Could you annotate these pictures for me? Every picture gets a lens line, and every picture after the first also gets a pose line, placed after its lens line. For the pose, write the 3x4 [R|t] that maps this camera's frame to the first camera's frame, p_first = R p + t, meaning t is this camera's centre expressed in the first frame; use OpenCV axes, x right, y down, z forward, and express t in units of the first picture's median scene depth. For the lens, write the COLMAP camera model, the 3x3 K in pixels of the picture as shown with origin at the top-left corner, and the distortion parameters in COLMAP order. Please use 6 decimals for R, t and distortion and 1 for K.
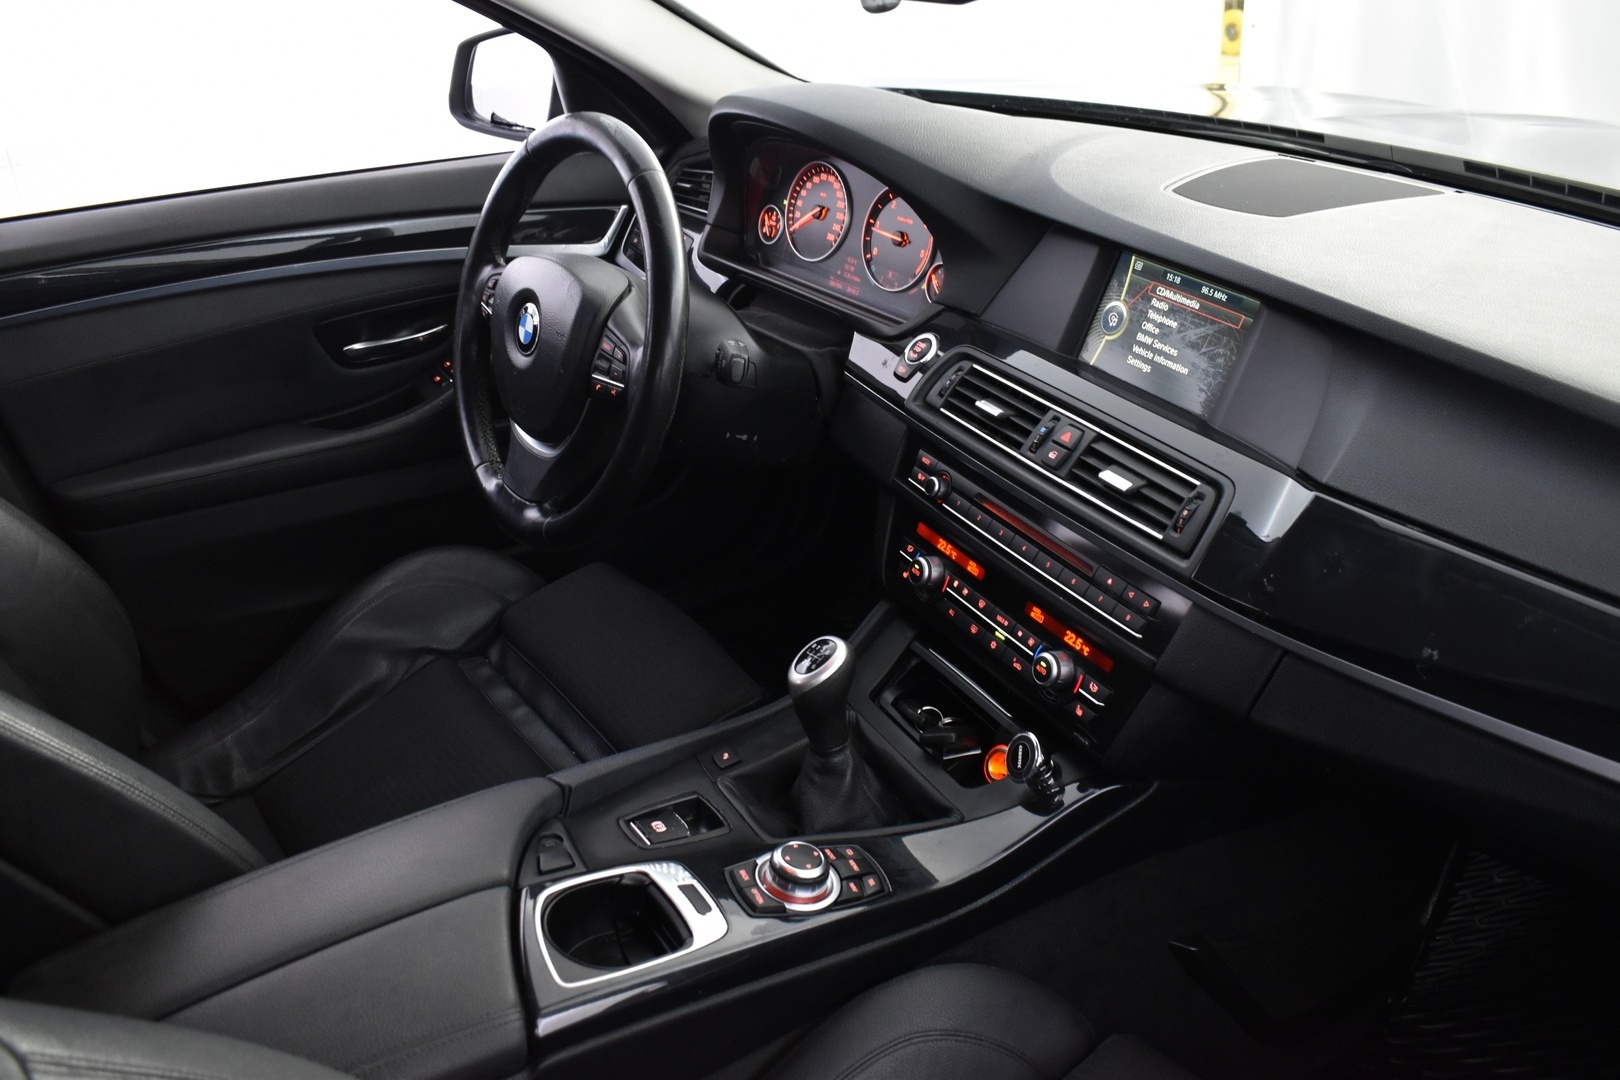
lens RADIAL K [[1397.0, 0, 805.9], [0, 1397.0, 540.7], [0, 0, 1]] dist [-0.080881, -0.007810]
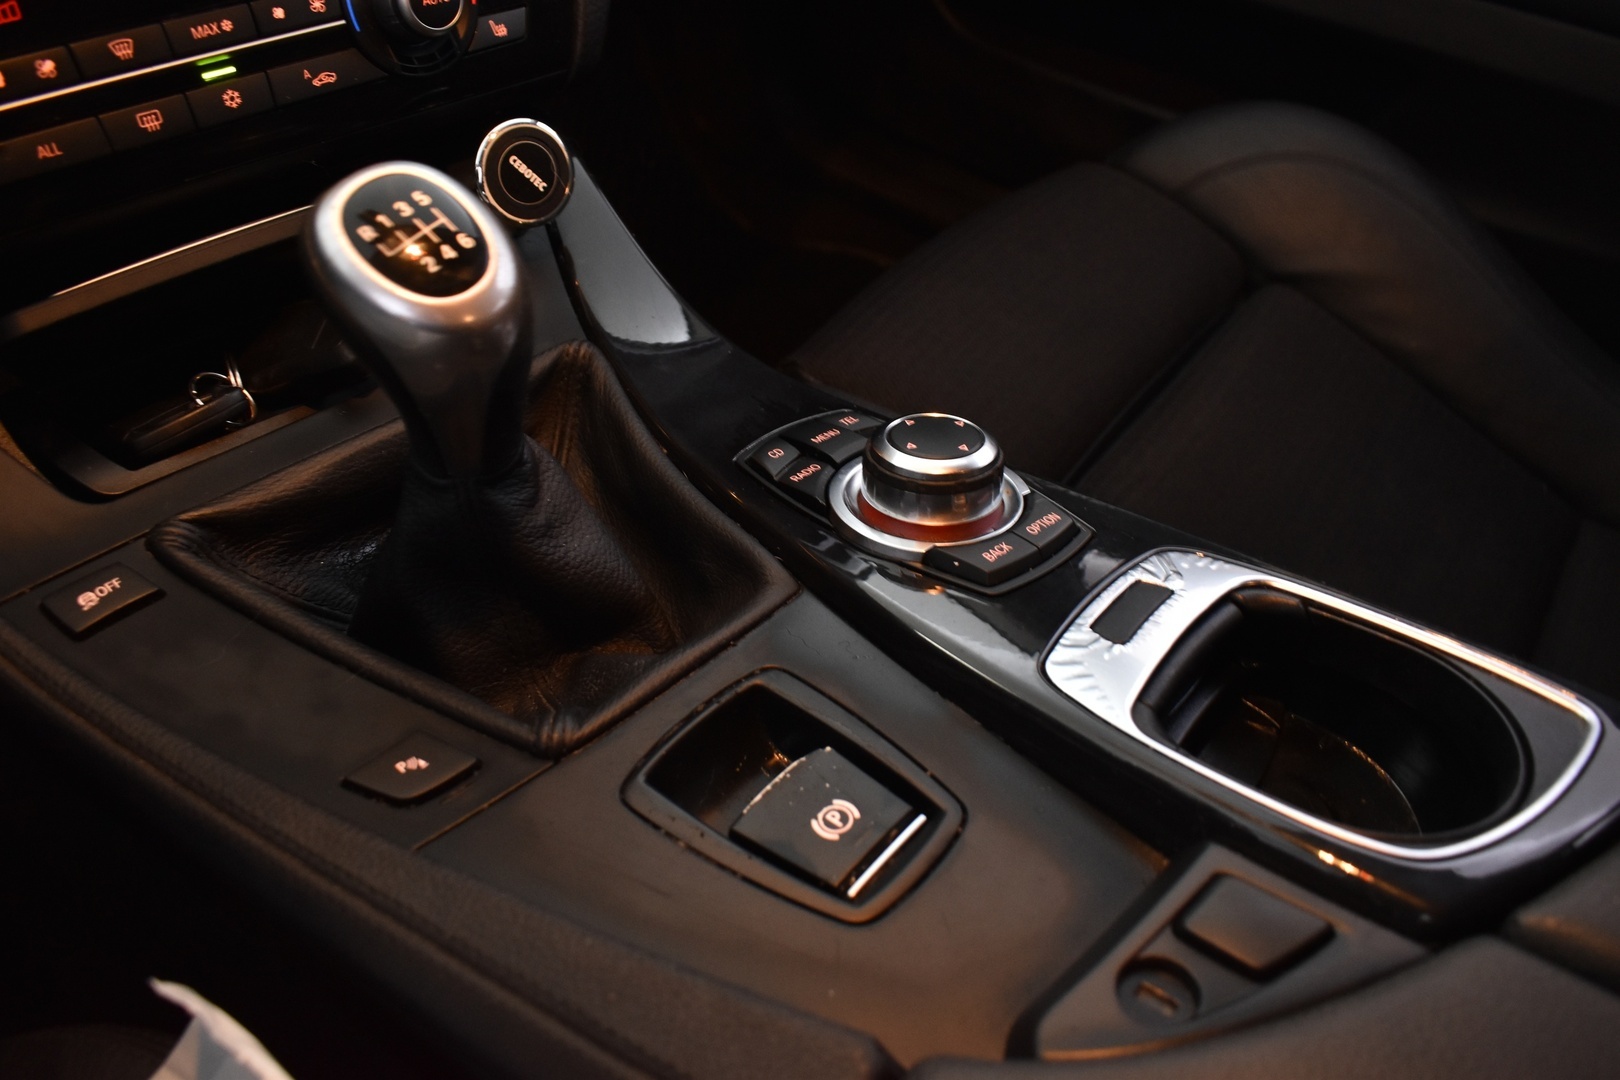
lens RADIAL K [[1260.1, 0, 803.7], [0, 1260.1, 538.0], [0, 0, 1]] dist [-0.105794, 0.015525]
pose [[-0.310173, -0.652833, 0.691087, -0.250972], [0.348870, 0.598060, 0.721536, -0.047137], [-0.884354, 0.464901, 0.042251, 0.916209]]
